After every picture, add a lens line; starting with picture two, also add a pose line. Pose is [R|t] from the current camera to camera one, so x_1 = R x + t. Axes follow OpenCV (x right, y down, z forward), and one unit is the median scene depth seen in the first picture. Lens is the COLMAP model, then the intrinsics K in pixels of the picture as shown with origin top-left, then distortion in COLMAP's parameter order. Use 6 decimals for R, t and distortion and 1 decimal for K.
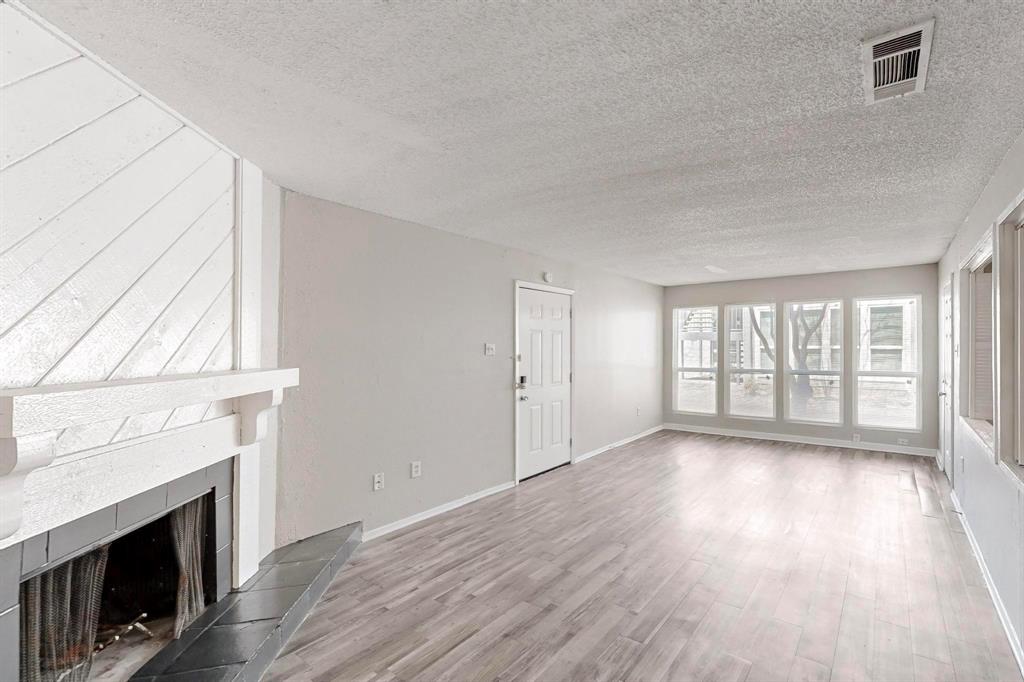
lens RADIAL K [[461.4, 0, 538.6], [0, 461.4, 340.7], [0, 0, 1]] dist [-0.000466, 0.000533]
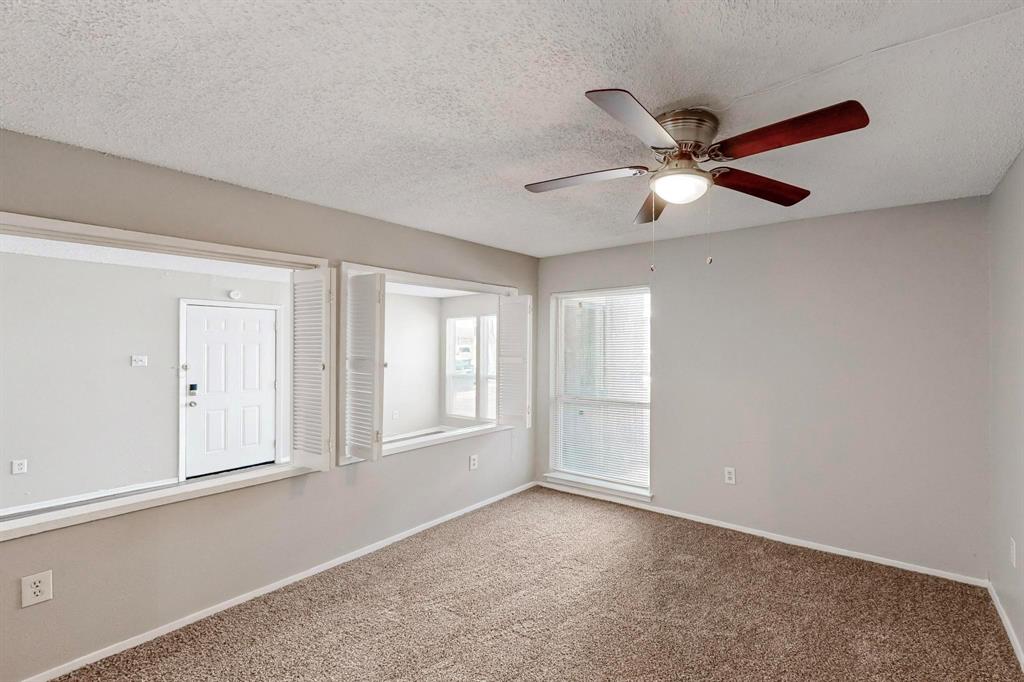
lens RADIAL K [[461.4, 0, 538.6], [0, 461.4, 340.7], [0, 0, 1]] dist [-0.000466, 0.000533]
pose [[0.999963, 0.002110, -0.008356, 0.809325], [-0.002110, 0.999998, 0.000009, -0.030049], [0.008356, 0.000008, 0.999965, -0.109840]]
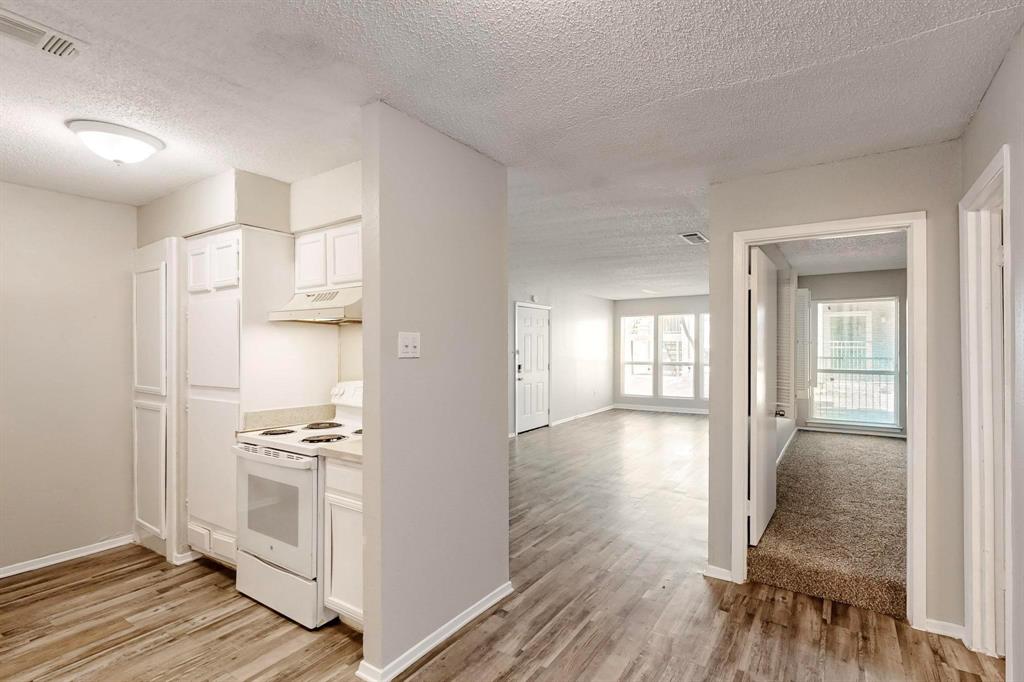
lens RADIAL K [[484.3, 0, 512.0], [0, 484.3, 341.0], [0, 0, 1]] dist [0.000847, 0.000375]
pose [[0.998979, -0.000174, 0.045166, -0.131029], [0.000185, 1.000000, -0.000234, -0.000298], [-0.045166, 0.000242, 0.998979, -0.586471]]
